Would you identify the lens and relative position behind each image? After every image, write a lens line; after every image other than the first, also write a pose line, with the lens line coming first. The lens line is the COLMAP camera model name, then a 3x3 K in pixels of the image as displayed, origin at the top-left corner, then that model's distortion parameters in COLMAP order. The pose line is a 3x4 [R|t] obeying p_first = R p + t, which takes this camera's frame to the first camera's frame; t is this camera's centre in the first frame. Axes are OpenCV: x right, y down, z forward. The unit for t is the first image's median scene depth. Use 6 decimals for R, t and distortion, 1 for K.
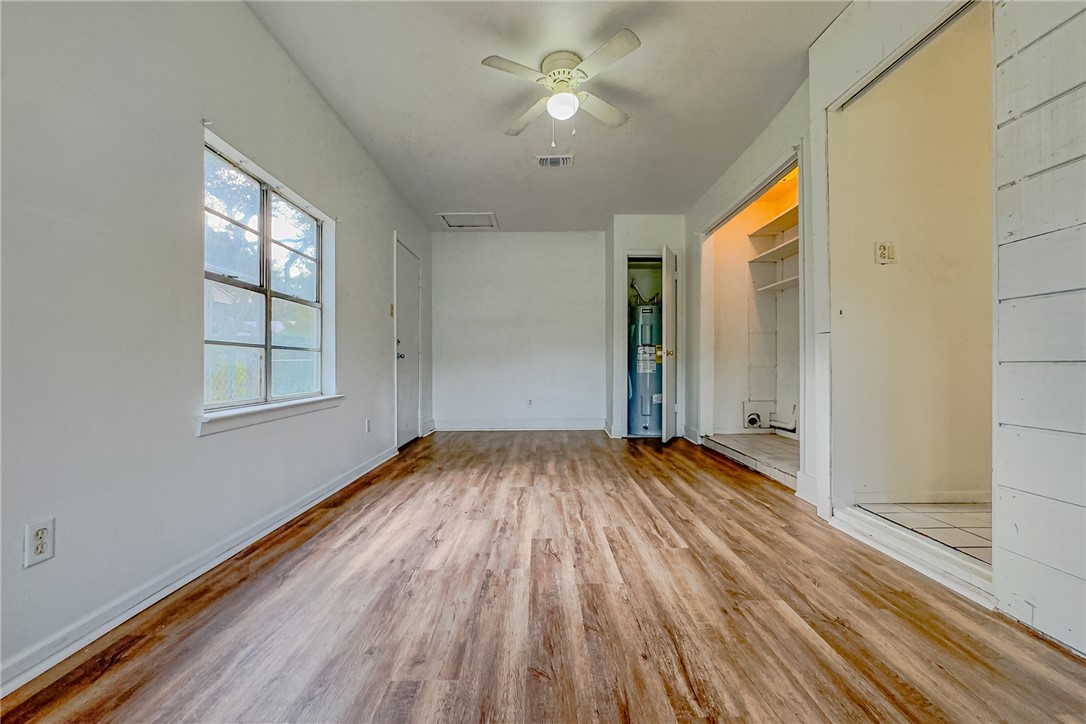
lens RADIAL K [[451.7, 0, 544.0], [0, 451.7, 356.2], [0, 0, 1]] dist [0.000484, 0.000190]
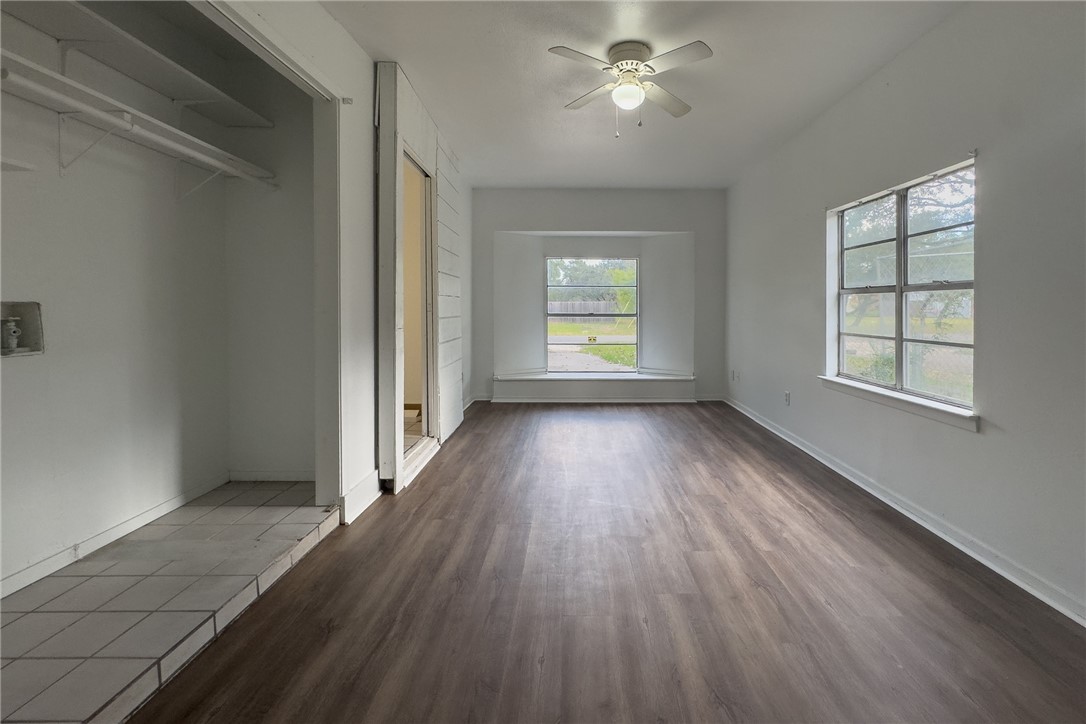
lens RADIAL K [[457.0, 0, 578.5], [0, 457.0, 323.2], [0, 0, 1]] dist [-0.001428, 0.000054]
pose [[-0.999993, 0.002229, -0.003019, 0.154477], [0.002179, 0.999864, 0.016330, -0.074368], [0.003055, 0.016324, -0.999862, 1.953517]]
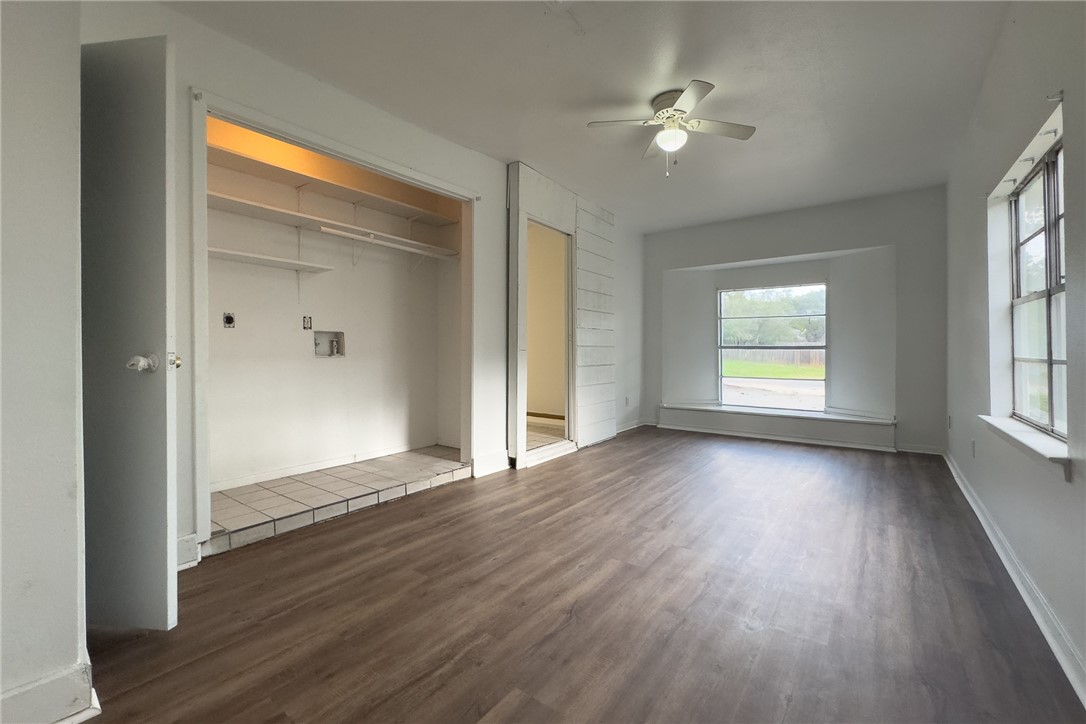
lens RADIAL K [[451.7, 0, 544.0], [0, 451.7, 356.2], [0, 0, 1]] dist [0.000484, 0.000190]
pose [[-0.796673, -0.001077, 0.604410, -0.356486], [-0.005063, 0.999975, -0.004891, -0.020708], [-0.604389, -0.006957, -0.796659, 2.006815]]
